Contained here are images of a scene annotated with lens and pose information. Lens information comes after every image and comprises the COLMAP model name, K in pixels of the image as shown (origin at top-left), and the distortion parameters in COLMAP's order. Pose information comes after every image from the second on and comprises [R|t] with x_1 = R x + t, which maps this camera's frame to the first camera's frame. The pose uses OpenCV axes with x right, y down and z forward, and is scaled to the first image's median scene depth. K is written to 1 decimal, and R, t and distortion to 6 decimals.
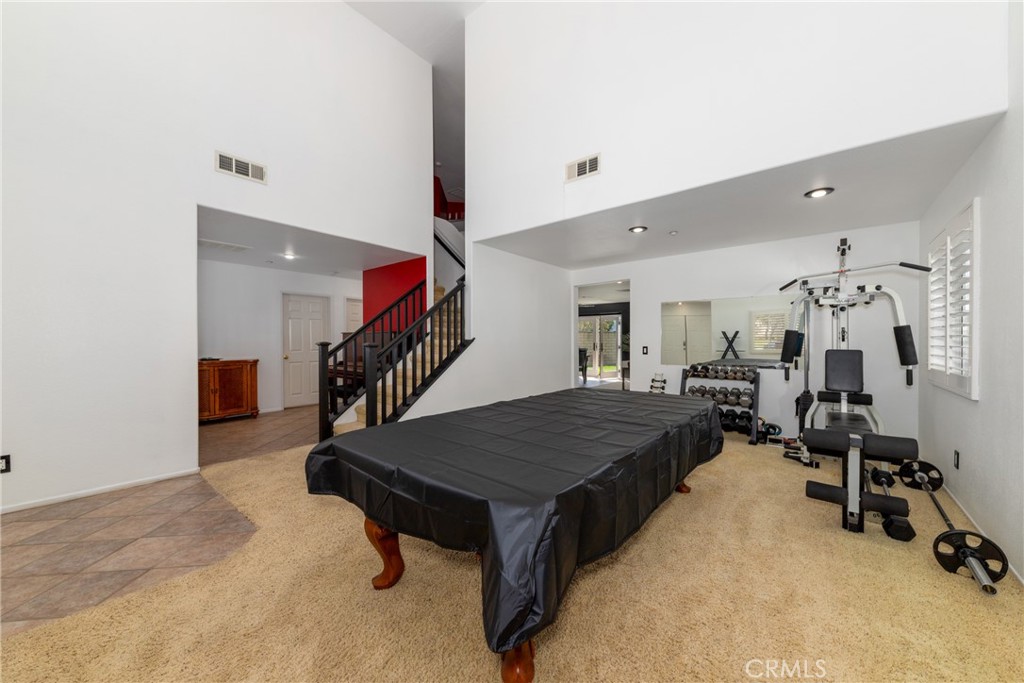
lens RADIAL K [[354.5, 0, 542.3], [0, 354.5, 341.7], [0, 0, 1]] dist [0.004077, -0.001850]
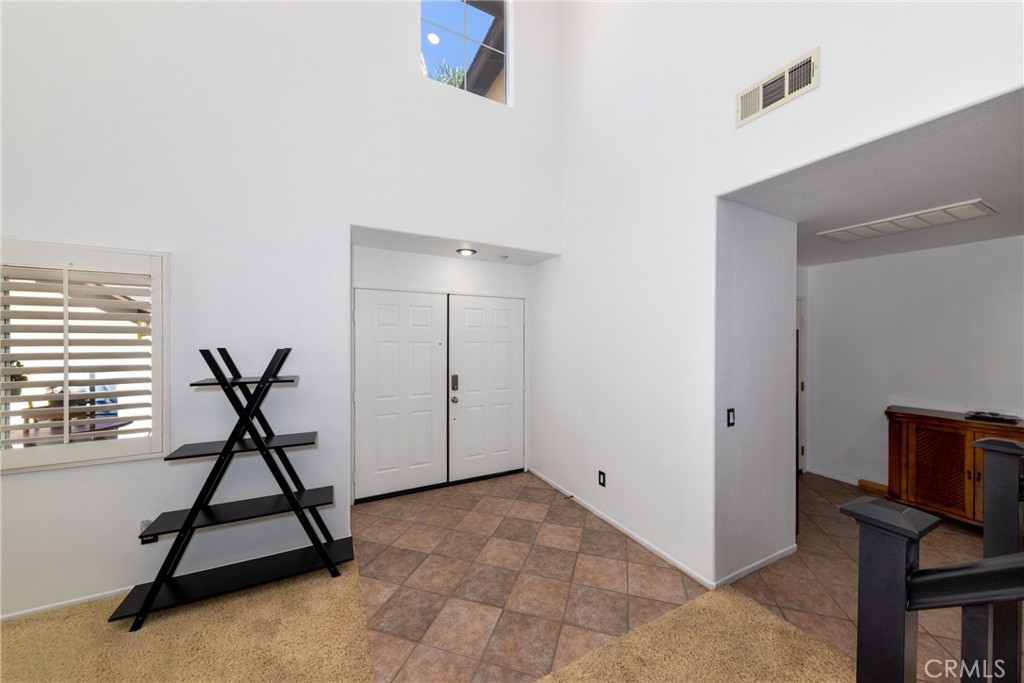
lens RADIAL K [[354.5, 0, 516.1], [0, 354.5, 341.2], [0, 0, 1]] dist [0.004077, -0.001850]
pose [[-0.424885, 0.002774, -0.905243, -0.146945], [-0.005122, 0.999972, 0.005468, -0.086123], [0.905233, 0.006960, -0.424859, 0.727037]]
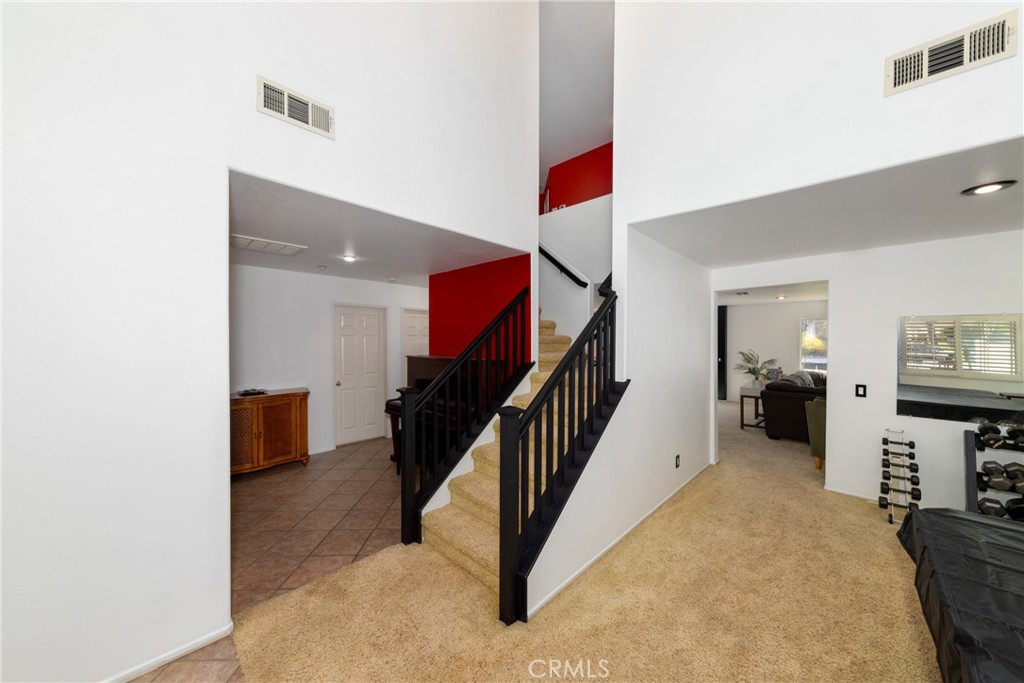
lens RADIAL K [[354.5, 0, 515.0], [0, 354.5, 342.8], [0, 0, 1]] dist [0.004077, -0.001850]
pose [[0.992302, 0.004437, -0.123761, -0.337306], [-0.004085, 0.999987, 0.003094, -0.082603], [0.123773, -0.002564, 0.992307, 0.373214]]
